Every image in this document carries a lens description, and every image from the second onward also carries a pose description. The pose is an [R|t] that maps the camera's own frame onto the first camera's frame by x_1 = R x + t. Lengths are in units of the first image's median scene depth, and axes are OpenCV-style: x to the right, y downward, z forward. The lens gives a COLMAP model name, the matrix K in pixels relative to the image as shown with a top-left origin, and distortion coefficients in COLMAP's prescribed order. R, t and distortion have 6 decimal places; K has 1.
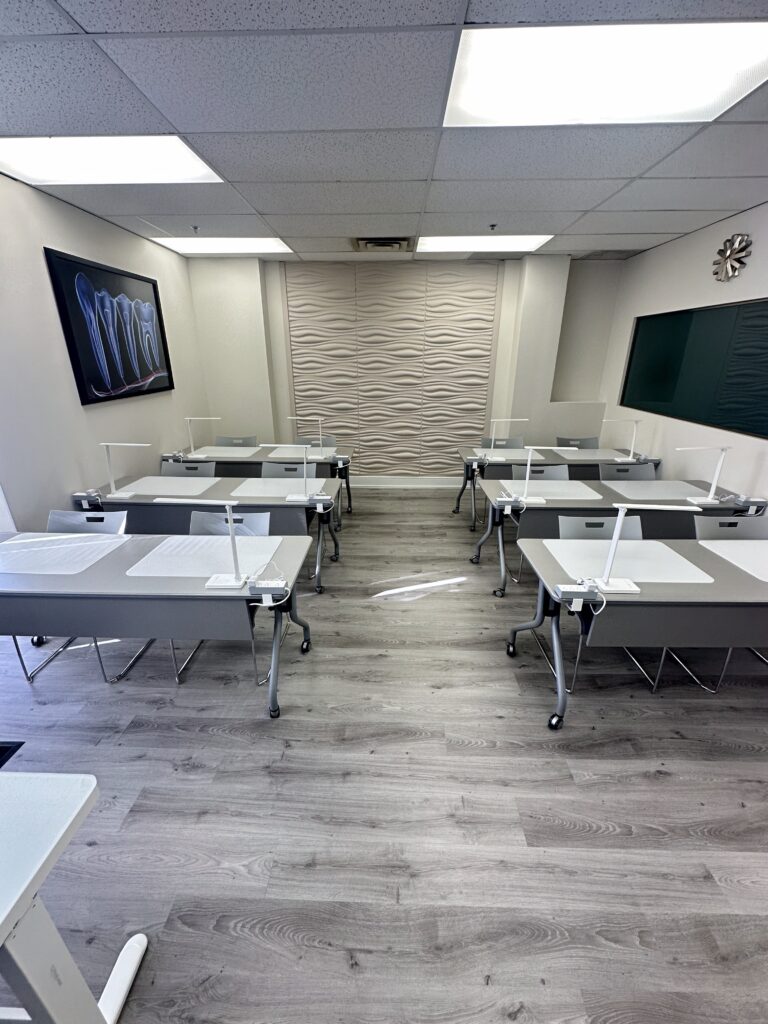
lens RADIAL K [[410.3, 0, 384.2], [0, 410.3, 511.5], [0, 0, 1]] dist [0.000649, 0.000085]
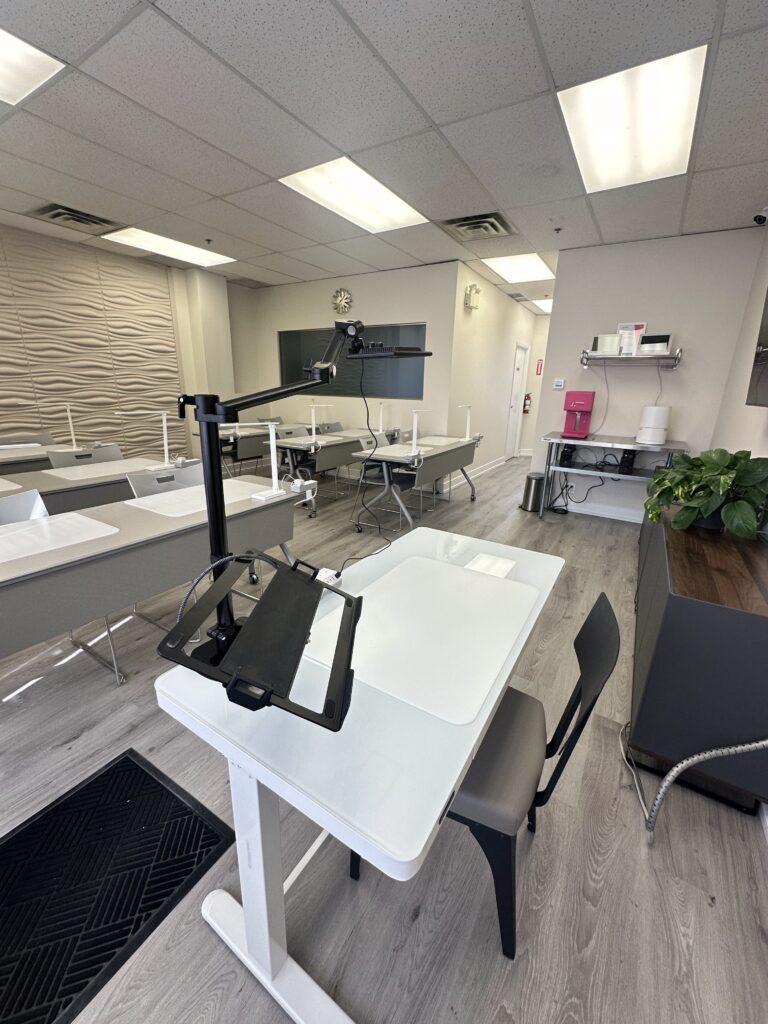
lens RADIAL K [[410.3, 0, 383.8], [0, 410.3, 511.5], [0, 0, 1]] dist [0.000649, 0.000085]
pose [[0.504993, -0.245096, 0.827593, -0.609466], [0.291292, 0.950976, 0.103892, 0.094117], [-0.812485, 0.188606, 0.551630, 0.035317]]
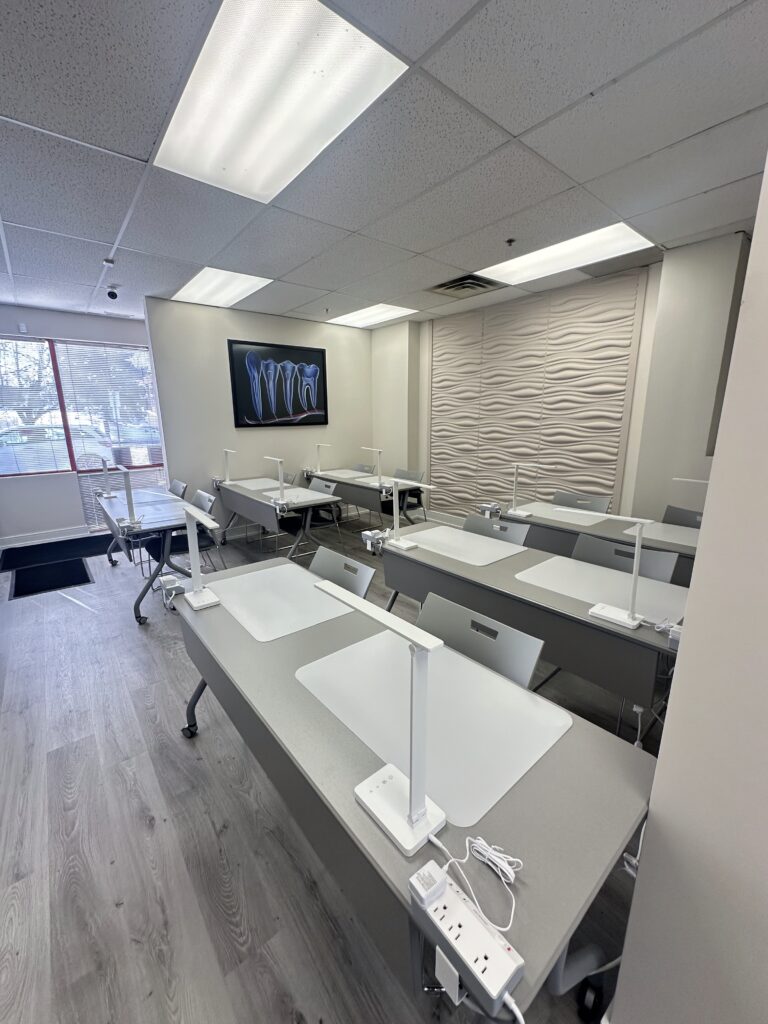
lens RADIAL K [[410.3, 0, 380.6], [0, 410.3, 508.3], [0, 0, 1]] dist [0.000649, 0.000085]
pose [[0.650275, 0.163710, -0.741850, 0.723481], [-0.266067, 0.963735, -0.020548, -0.052126], [0.711583, 0.210743, 0.670251, 0.296835]]
